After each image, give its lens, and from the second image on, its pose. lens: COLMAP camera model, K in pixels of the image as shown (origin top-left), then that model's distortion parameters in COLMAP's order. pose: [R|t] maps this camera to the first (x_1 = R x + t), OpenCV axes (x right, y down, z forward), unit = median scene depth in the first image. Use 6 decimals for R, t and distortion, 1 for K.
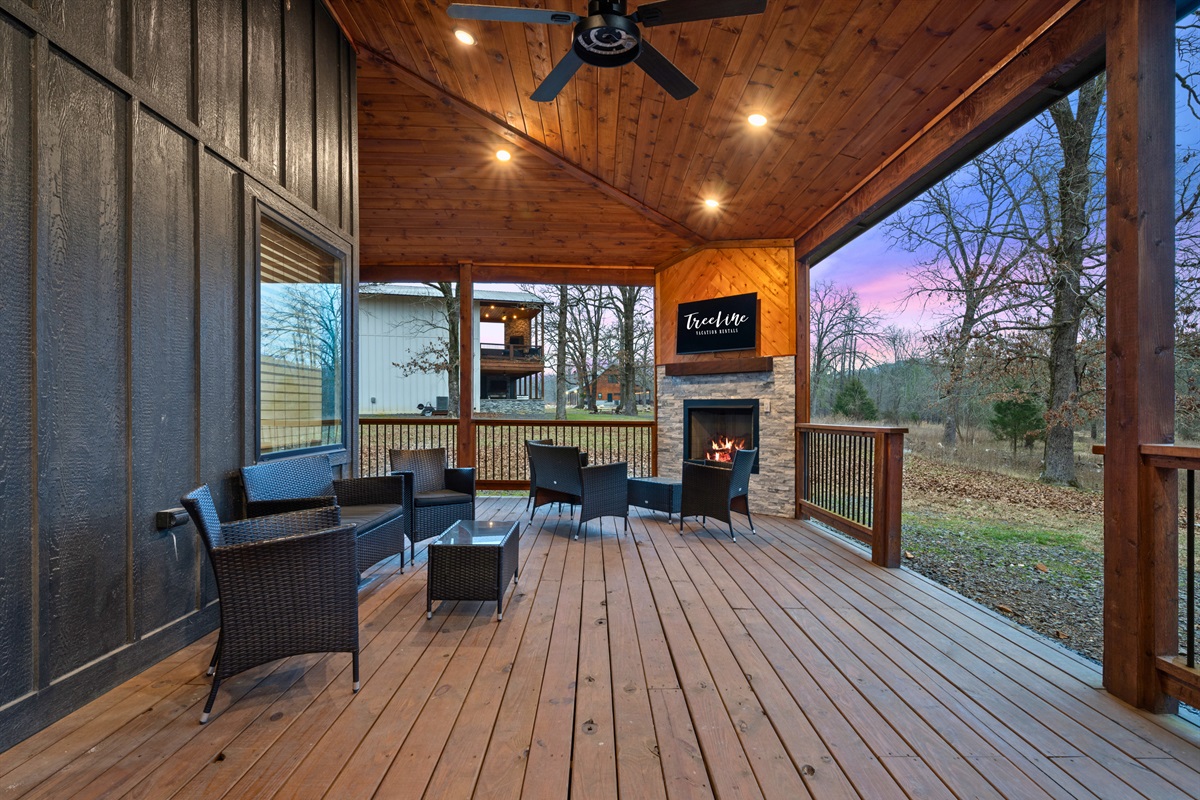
lens RADIAL K [[584.0, 0, 606.8], [0, 584.0, 412.3], [0, 0, 1]] dist [-0.003604, -0.000183]
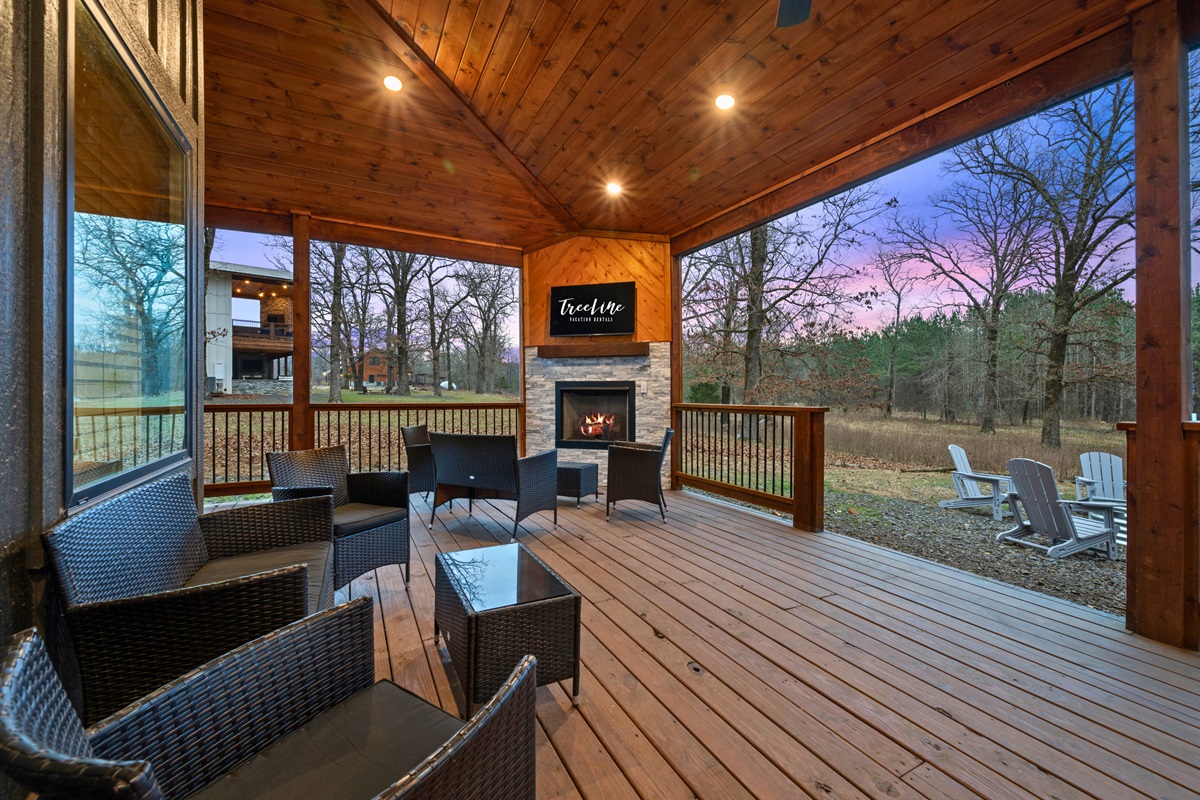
lens RADIAL K [[490.0, 0, 614.5], [0, 490.0, 388.7], [0, 0, 1]] dist [-0.002876, -0.000899]
pose [[0.892338, -0.002220, 0.451363, -0.181464], [0.005210, 0.999972, -0.005383, -0.003946], [-0.451338, 0.007155, 0.892324, 0.212872]]
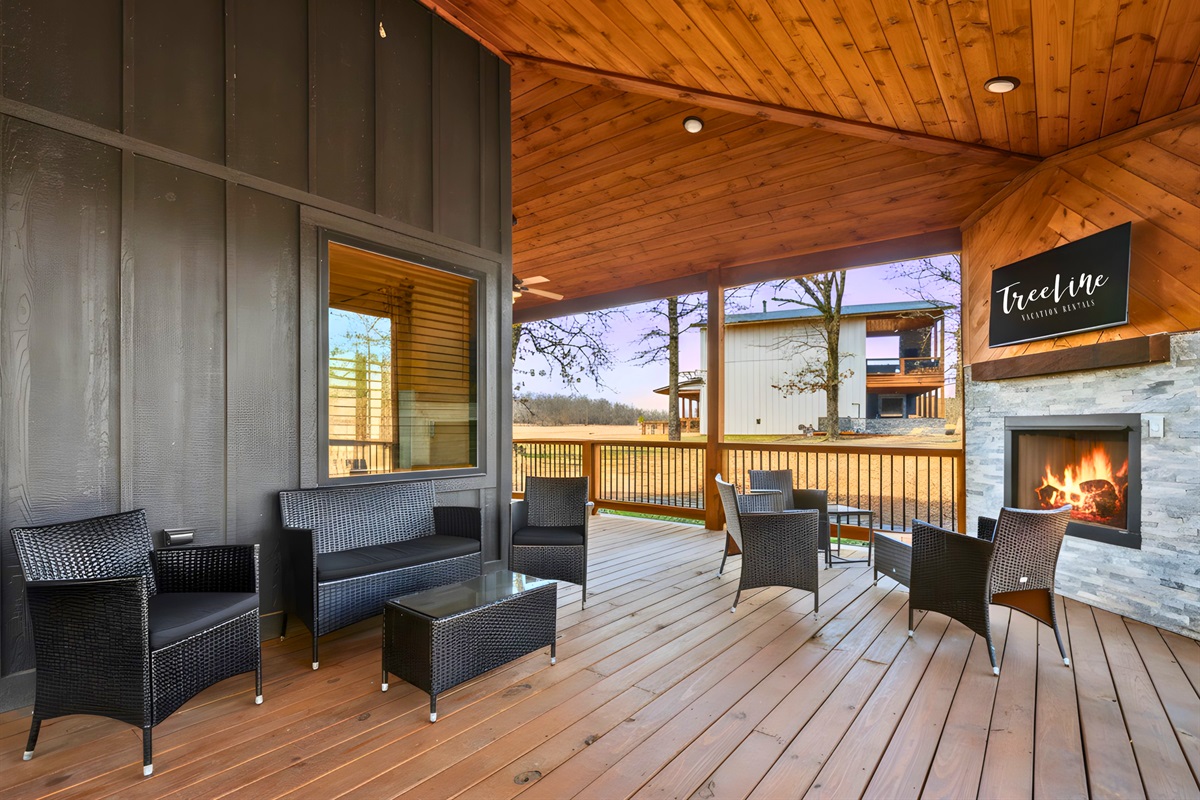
lens RADIAL K [[558.6, 0, 609.6], [0, 558.6, 427.0], [0, 0, 1]] dist [-0.007376, 0.000082]
pose [[0.779127, -0.001503, -0.626865, 0.198101], [-0.004319, 0.999961, -0.007765, -0.004242], [0.626852, 0.008757, 0.779089, 0.271628]]
